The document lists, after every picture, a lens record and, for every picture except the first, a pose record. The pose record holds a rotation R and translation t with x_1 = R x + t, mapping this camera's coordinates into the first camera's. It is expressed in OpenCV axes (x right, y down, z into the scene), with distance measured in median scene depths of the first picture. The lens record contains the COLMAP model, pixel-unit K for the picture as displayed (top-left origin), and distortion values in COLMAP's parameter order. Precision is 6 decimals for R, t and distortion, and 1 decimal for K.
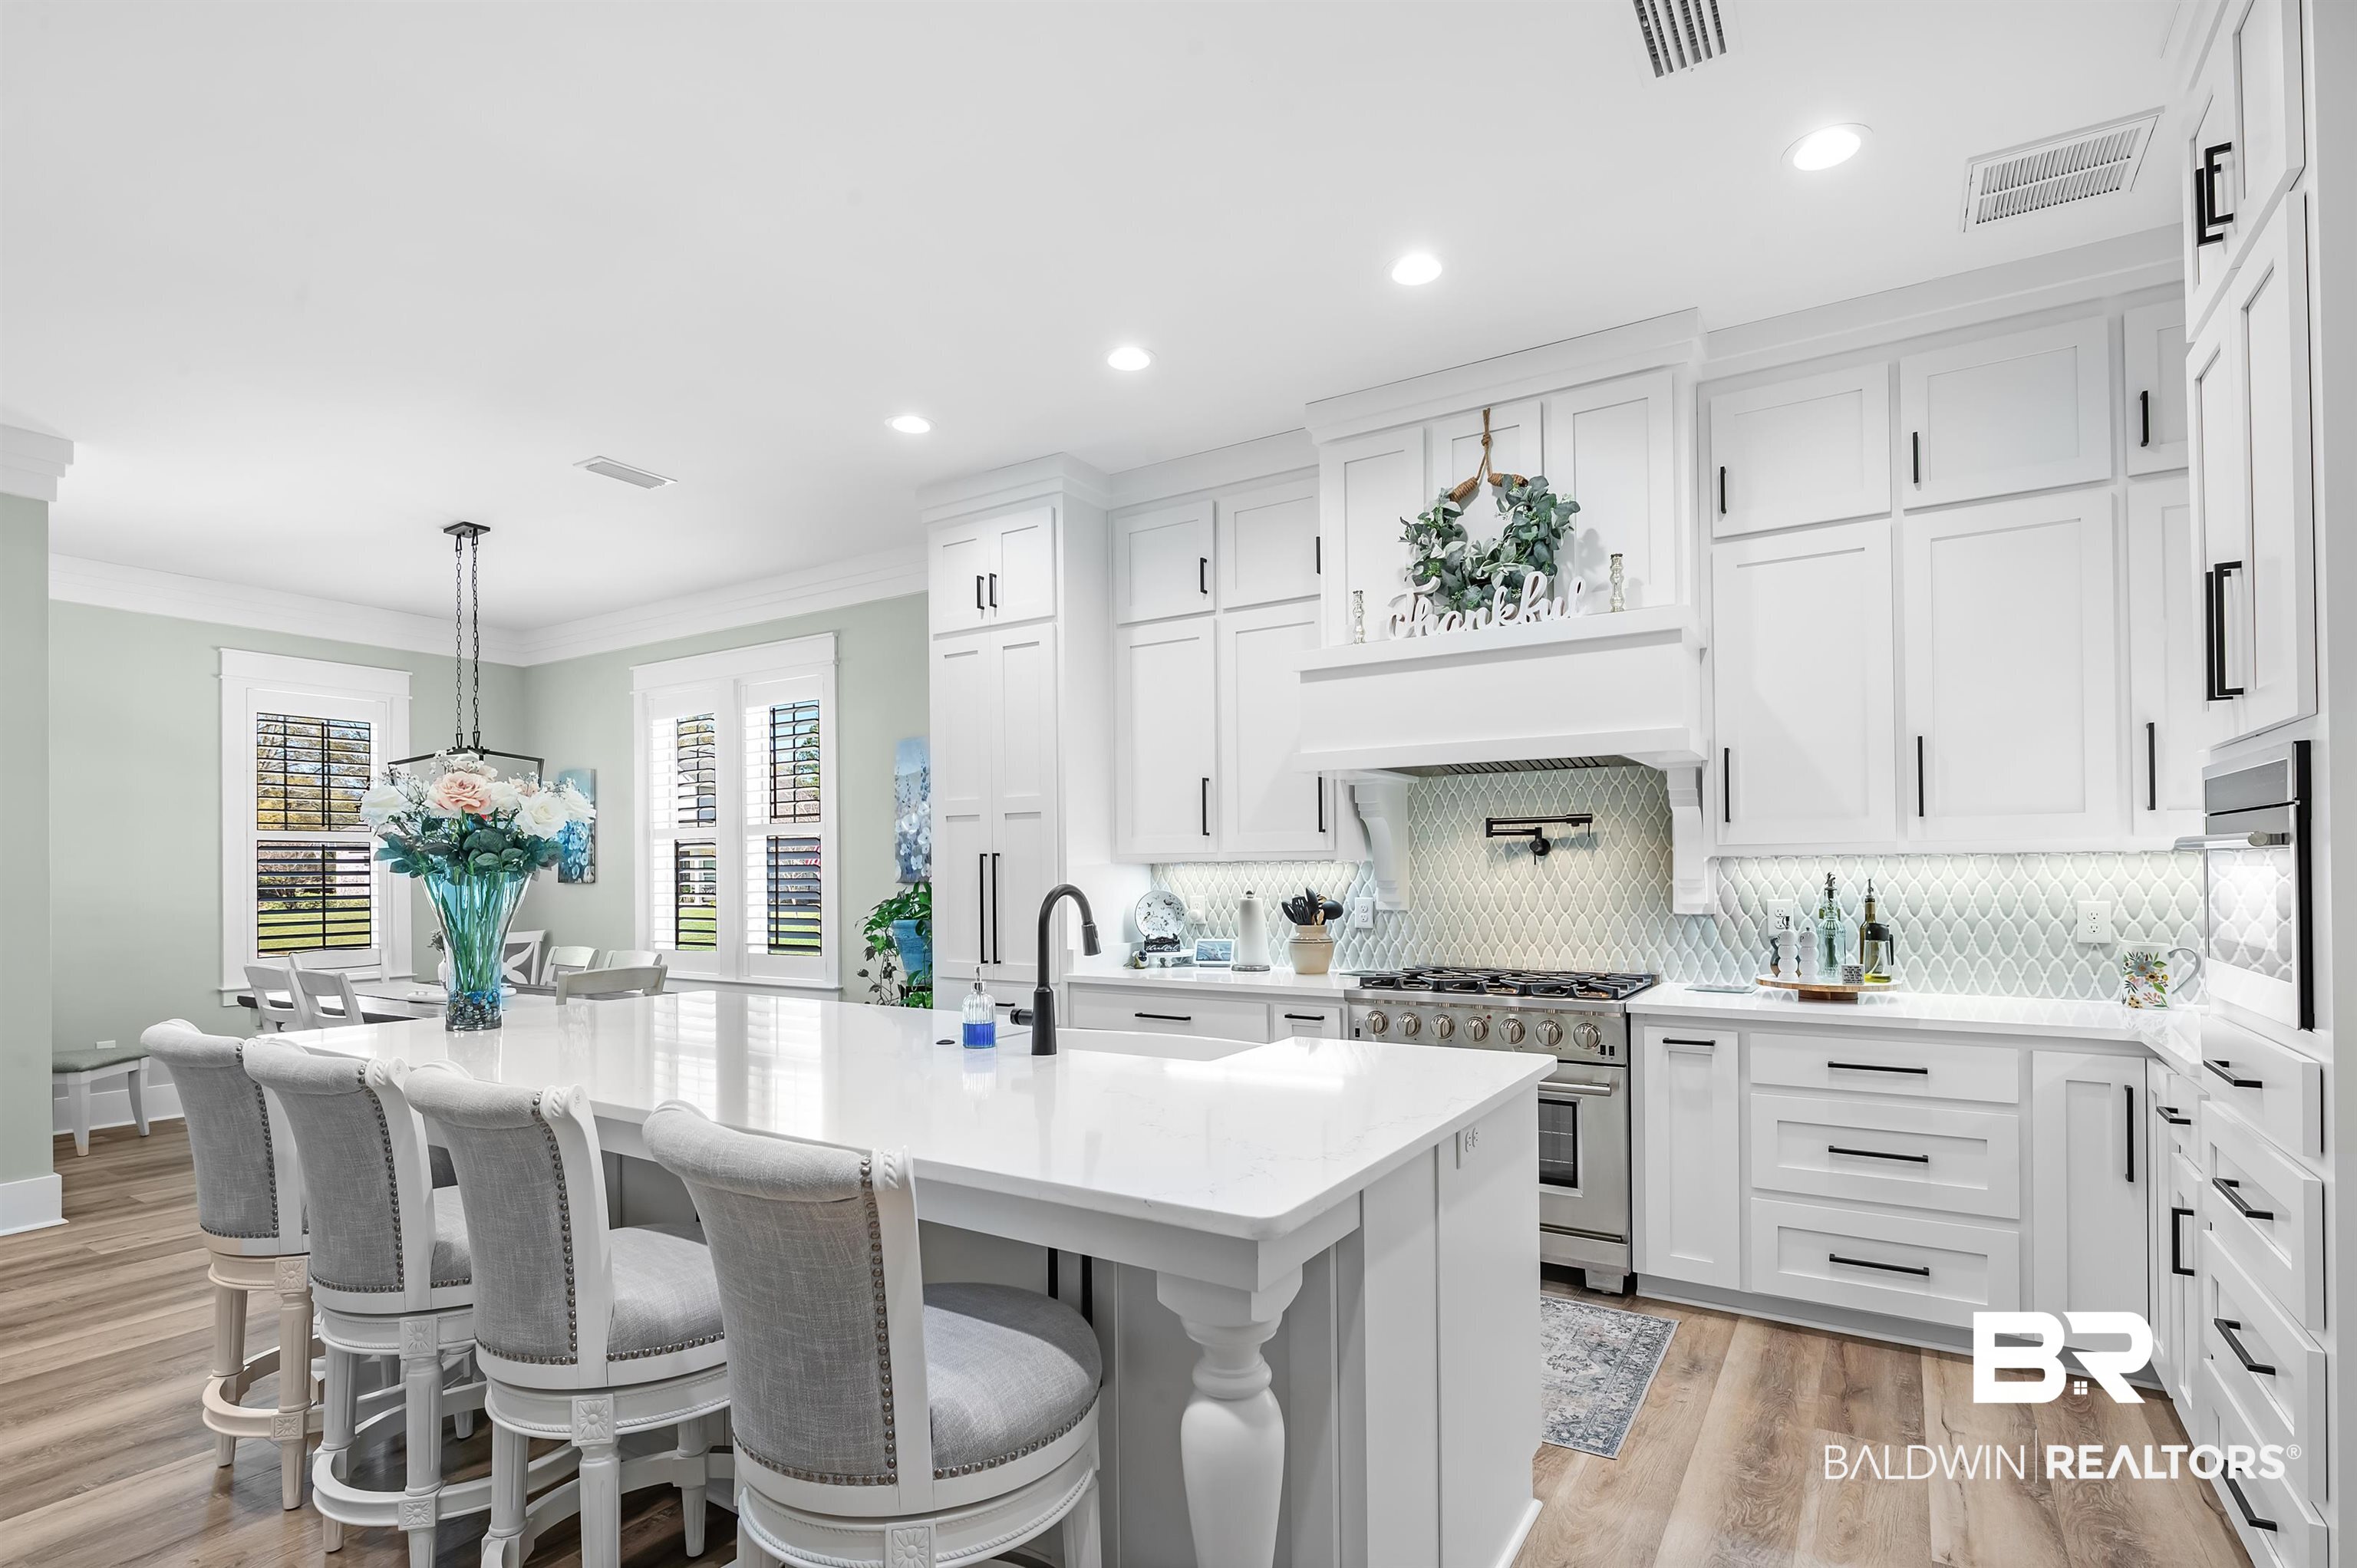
lens RADIAL K [[1126.6, 0, 1201.1], [0, 1126.6, 875.4], [0, 0, 1]] dist [-0.006349, -0.000551]
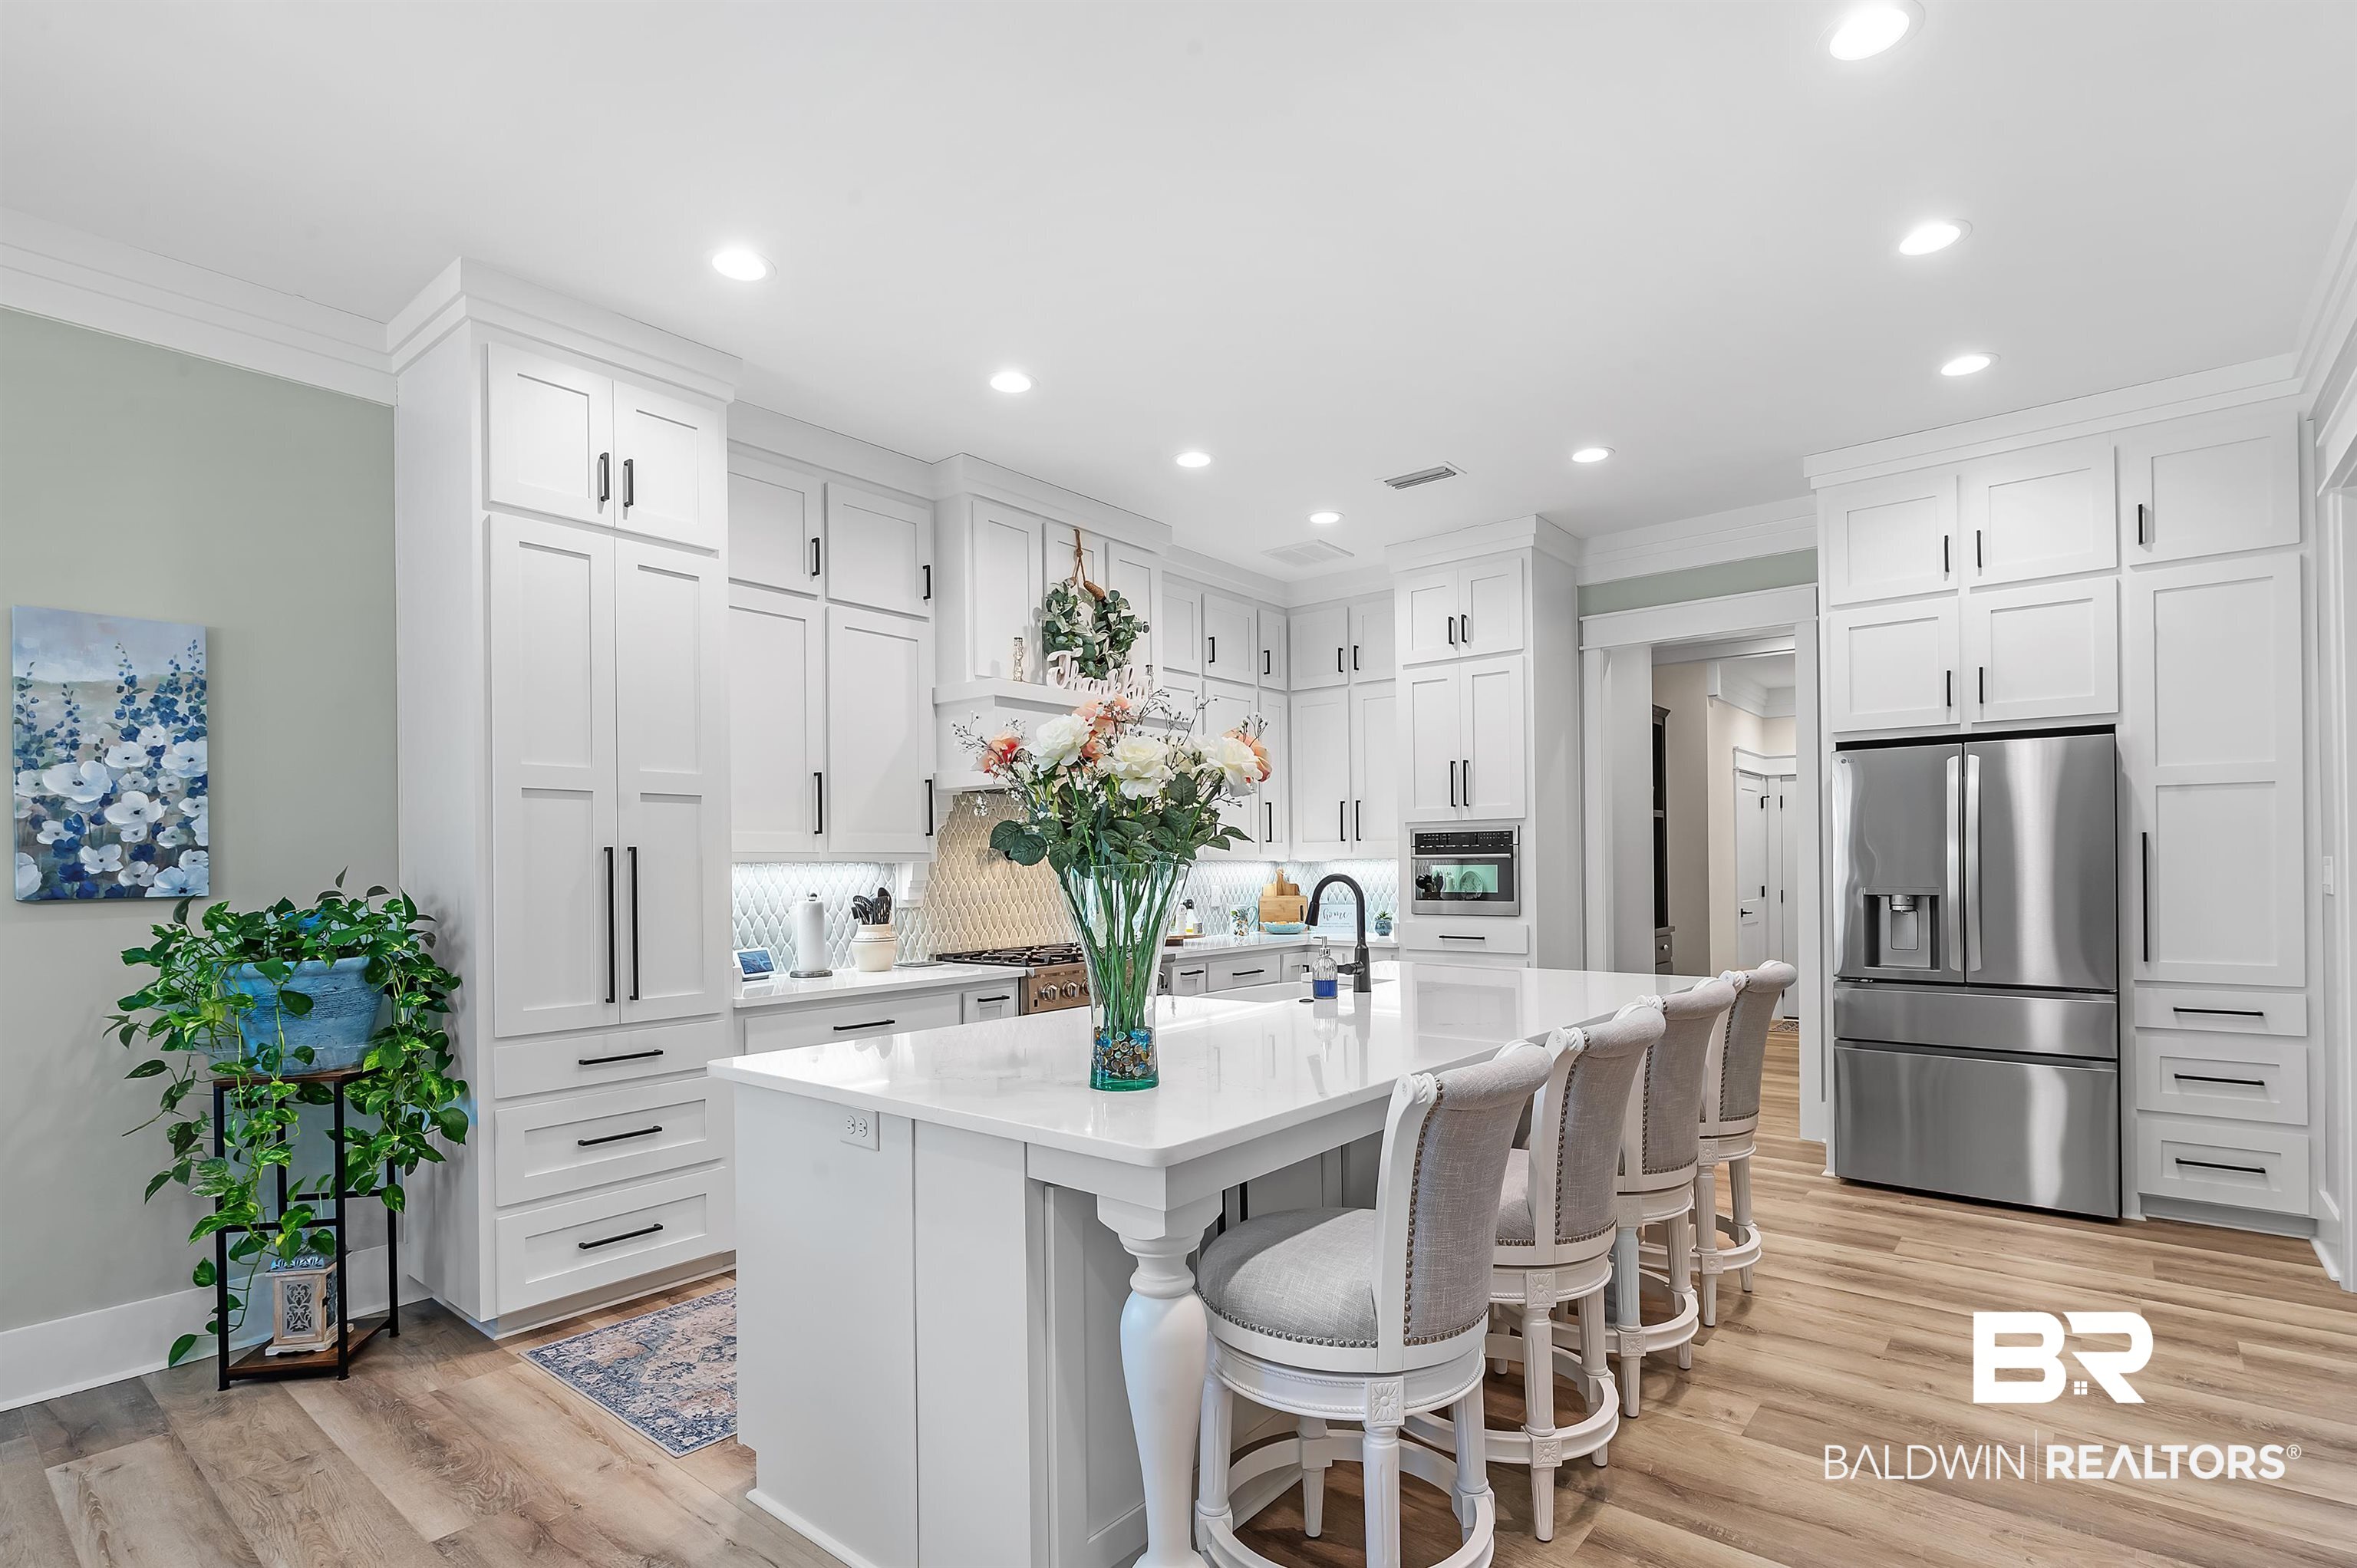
lens RADIAL K [[1126.6, 0, 1208.0], [0, 1126.6, 859.1], [0, 0, 1]] dist [-0.006349, -0.000551]
pose [[0.123007, 0.015823, 0.992280, -0.885856], [0.016660, 0.999699, -0.018007, 0.007470], [-0.992266, 0.018746, 0.122707, 0.570497]]
